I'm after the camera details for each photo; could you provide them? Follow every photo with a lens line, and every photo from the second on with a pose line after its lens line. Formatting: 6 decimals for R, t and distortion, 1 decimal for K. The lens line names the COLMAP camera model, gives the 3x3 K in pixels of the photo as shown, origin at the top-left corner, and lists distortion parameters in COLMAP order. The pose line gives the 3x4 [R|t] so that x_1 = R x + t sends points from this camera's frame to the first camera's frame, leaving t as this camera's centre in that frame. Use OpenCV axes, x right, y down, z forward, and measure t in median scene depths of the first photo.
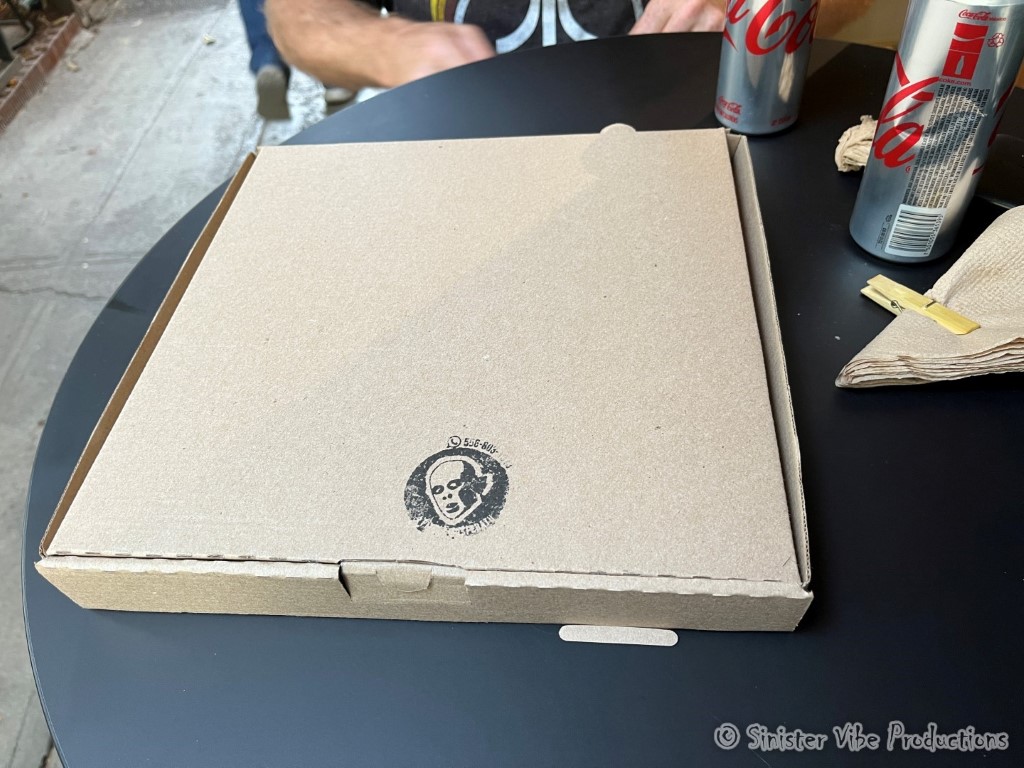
lens RADIAL K [[777.4, 0, 518.9], [0, 777.4, 384.5], [0, 0, 1]] dist [0.039748, -0.070581]
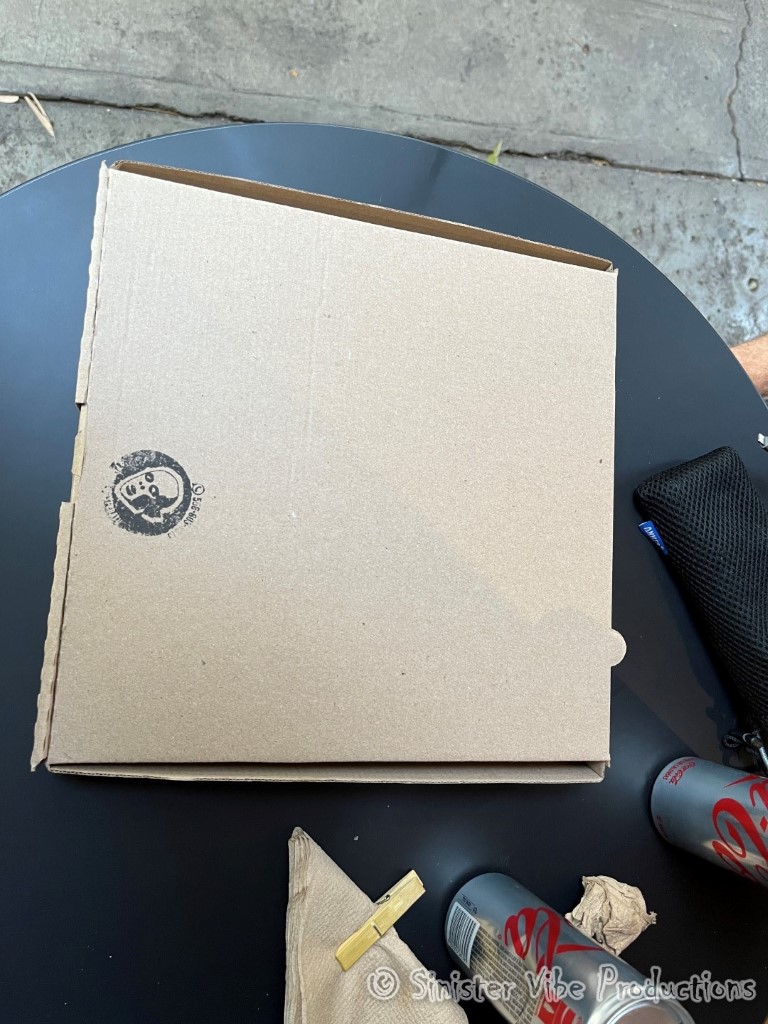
lens RADIAL K [[777.4, 0, 386.6], [0, 777.4, 509.7], [0, 0, 1]] dist [0.039748, -0.070581]
pose [[-0.006243, 0.999783, -0.019882, -0.031338], [-0.919399, 0.002081, 0.393321, -0.680979], [0.393277, 0.020735, 0.919186, 0.023335]]
